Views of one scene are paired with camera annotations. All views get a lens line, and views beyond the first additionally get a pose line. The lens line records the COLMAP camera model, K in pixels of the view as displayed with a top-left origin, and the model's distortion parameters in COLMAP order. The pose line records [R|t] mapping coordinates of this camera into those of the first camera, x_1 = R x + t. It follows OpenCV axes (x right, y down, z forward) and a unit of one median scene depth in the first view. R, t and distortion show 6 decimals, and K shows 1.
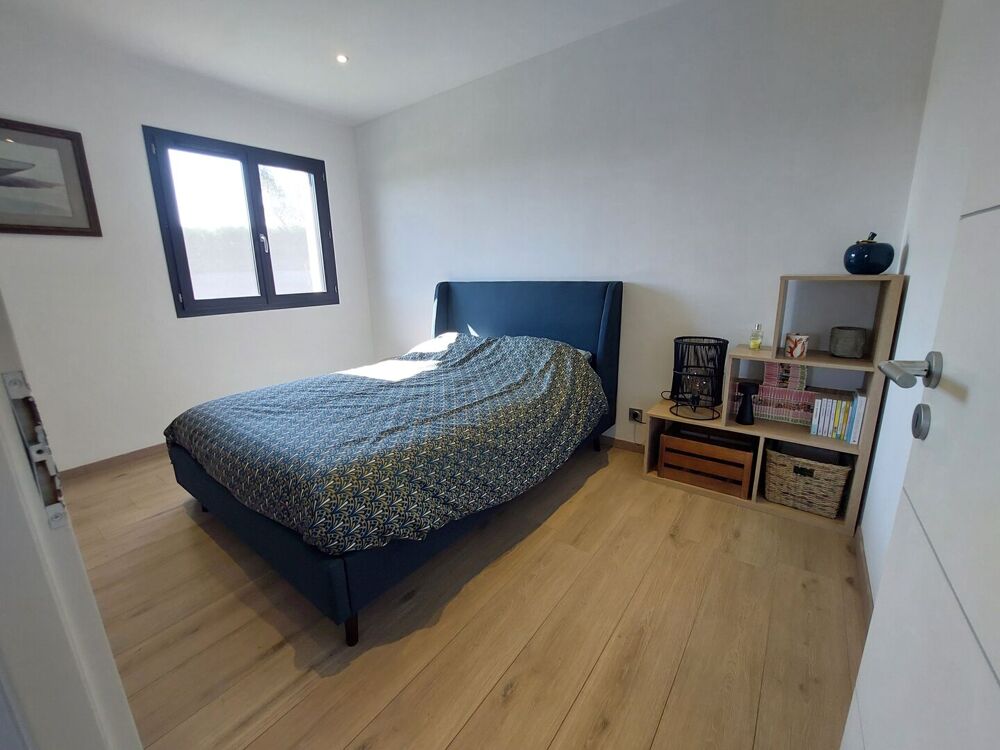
lens RADIAL K [[401.6, 0, 497.5], [0, 401.6, 371.1], [0, 0, 1]] dist [-0.012606, -0.000345]
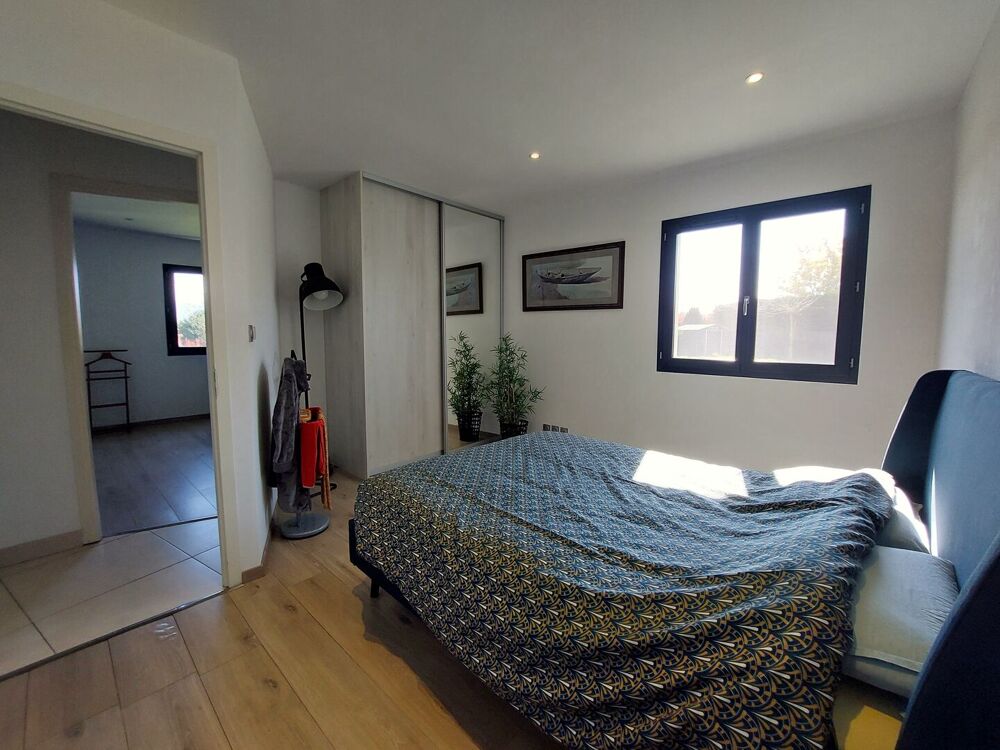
lens RADIAL K [[401.6, 0, 497.5], [0, 401.6, 371.1], [0, 0, 1]] dist [-0.012606, -0.000345]
pose [[-0.086820, 0.120280, -0.988936, 0.427413], [-0.241410, 0.960558, 0.138022, -0.185011], [0.966532, 0.250722, -0.054359, 0.603217]]
